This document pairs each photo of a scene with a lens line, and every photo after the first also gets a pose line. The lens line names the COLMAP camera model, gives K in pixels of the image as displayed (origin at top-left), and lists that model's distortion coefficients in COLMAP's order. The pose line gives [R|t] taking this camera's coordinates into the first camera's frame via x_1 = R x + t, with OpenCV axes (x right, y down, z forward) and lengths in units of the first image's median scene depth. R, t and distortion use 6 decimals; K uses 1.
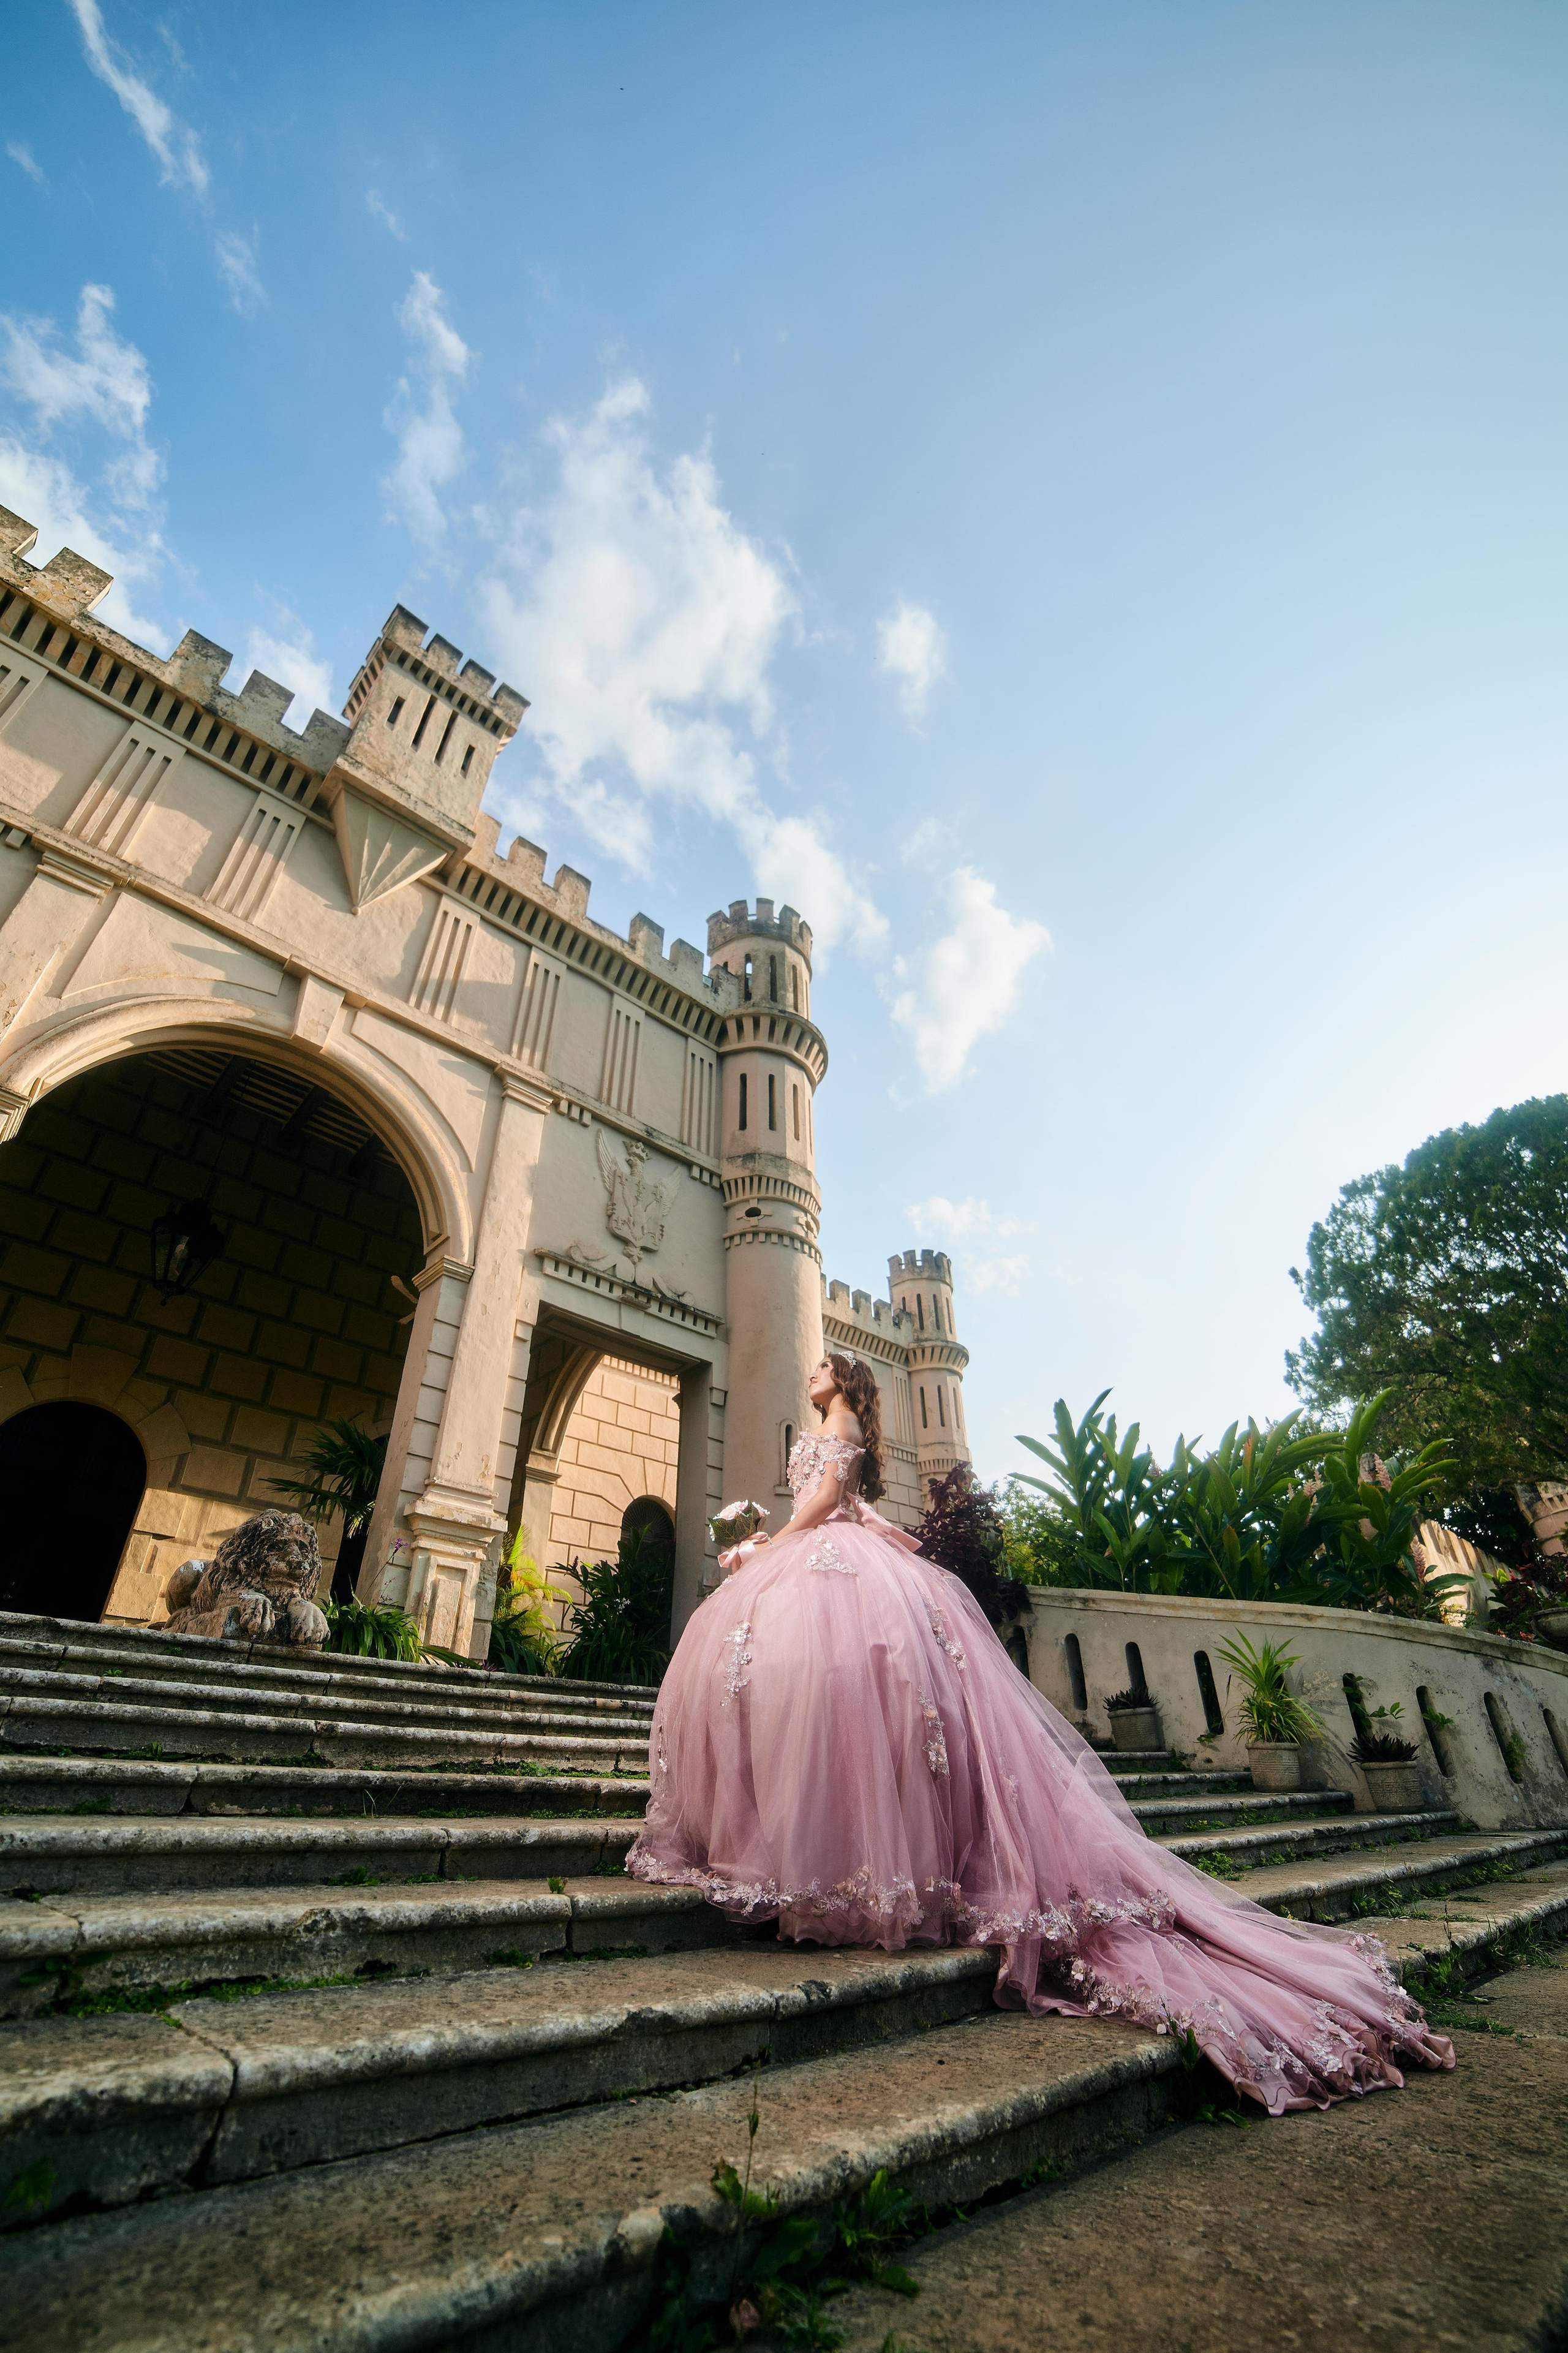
lens RADIAL K [[990.9, 0, 796.1], [0, 990.9, 1159.7], [0, 0, 1]] dist [-0.100979, 0.000037]
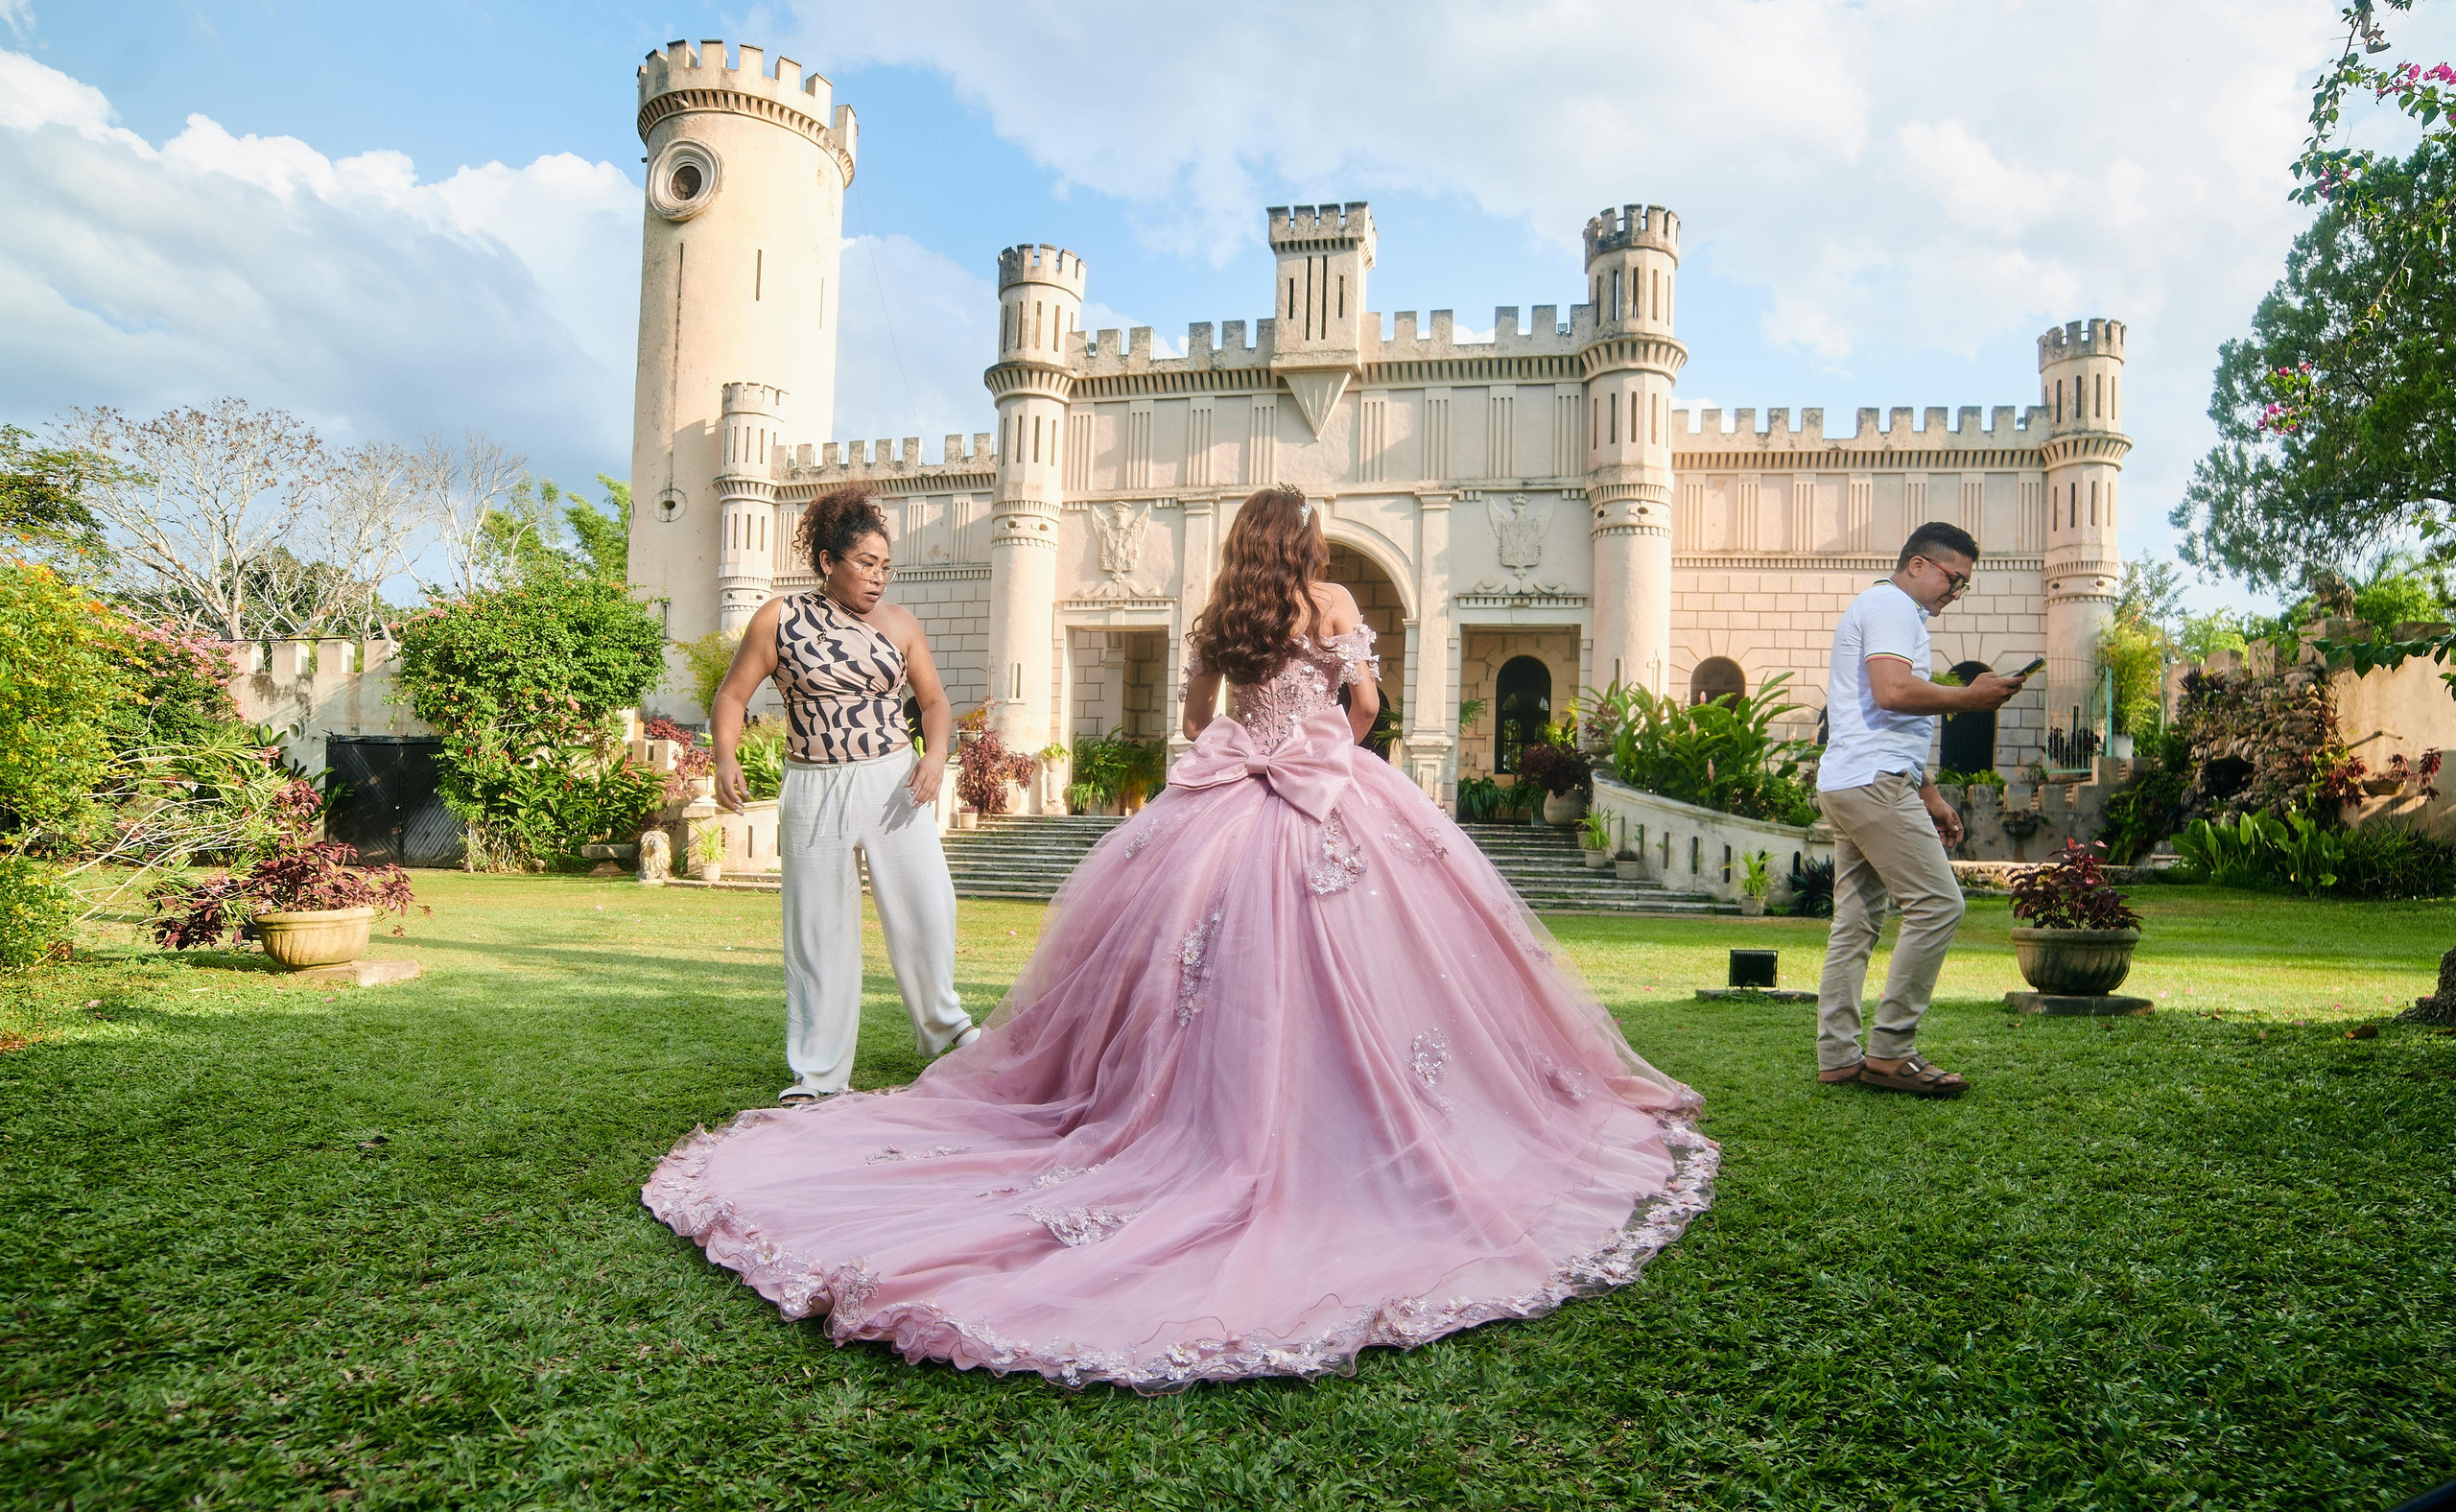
lens RADIAL K [[1239.8, 0, 1321.8], [0, 1239.8, 882.8], [0, 0, 1]] dist [-0.120302, 0.049420]
pose [[0.574678, 0.057079, -0.816387, 1.281182], [0.438964, 0.820421, 0.366361, -0.358345], [0.690692, -0.568904, 0.446422, -0.435911]]
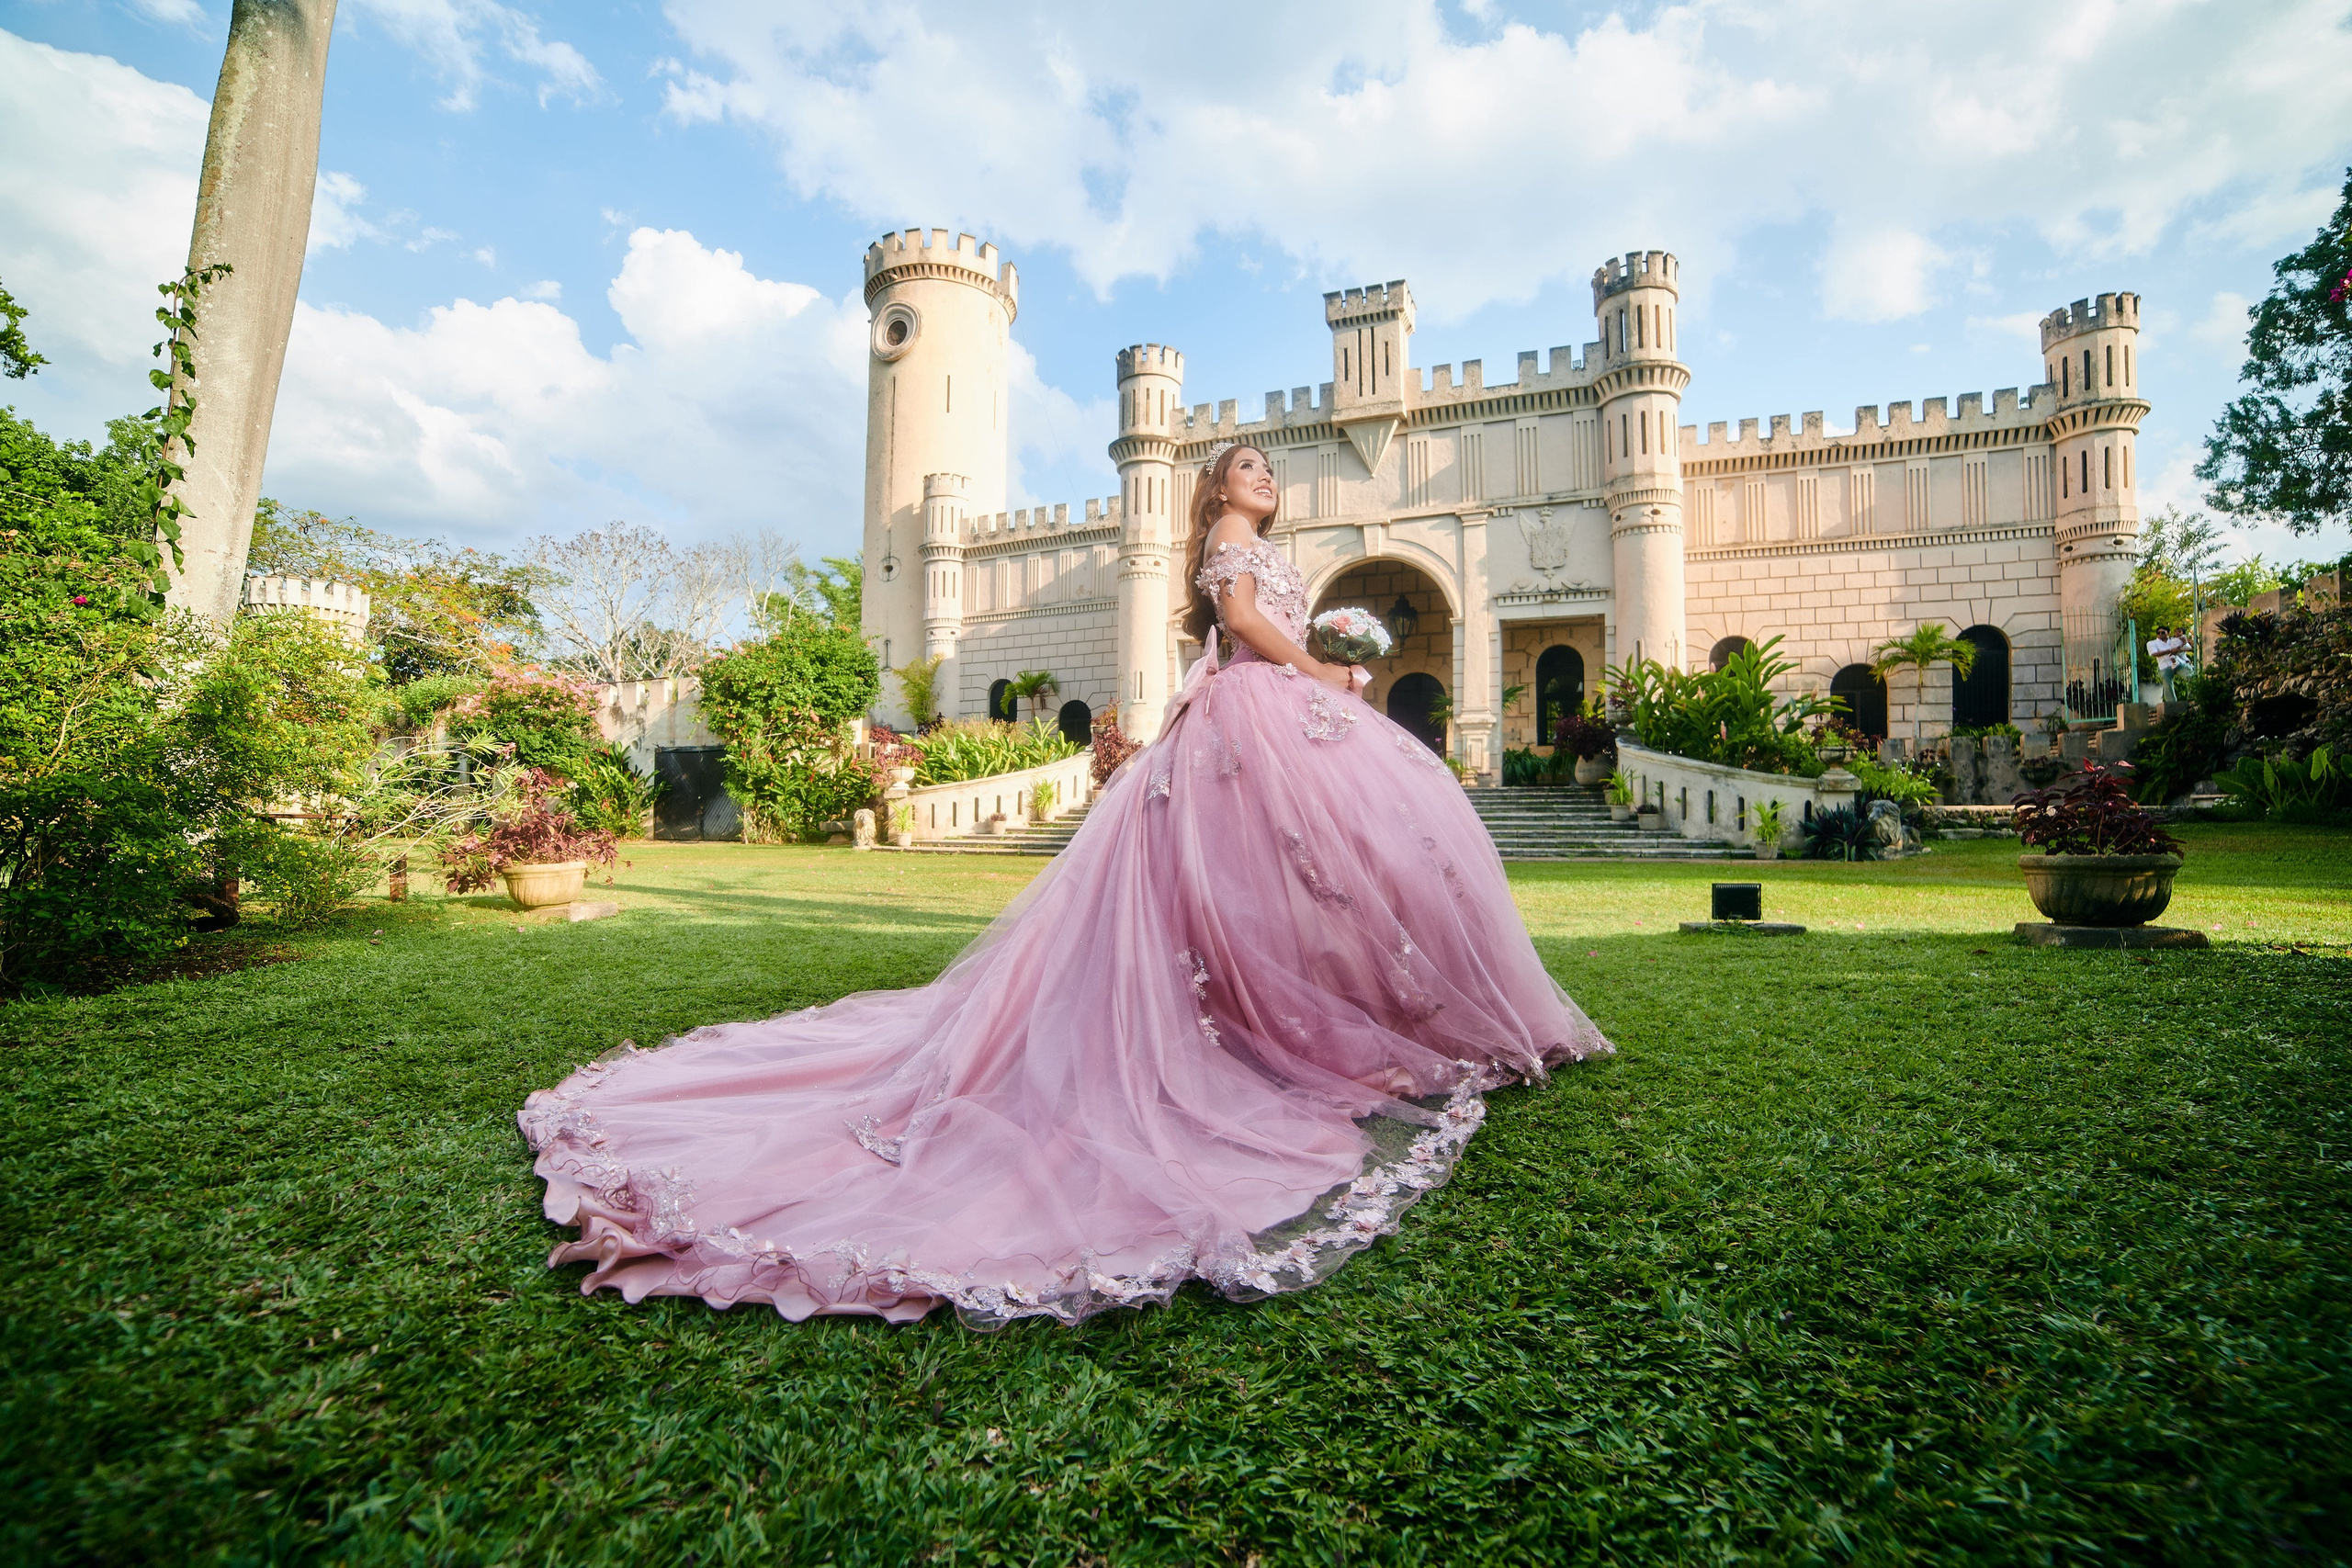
lens RADIAL K [[981.7, 0, 1188.5], [0, 981.7, 807.6], [0, 0, 1]] dist [-0.114996, 0.042833]
pose [[0.379445, 0.012235, -0.925134, 1.254474], [0.523429, 0.821674, 0.225552, -0.308247], [0.762918, -0.569826, 0.305375, -0.381479]]
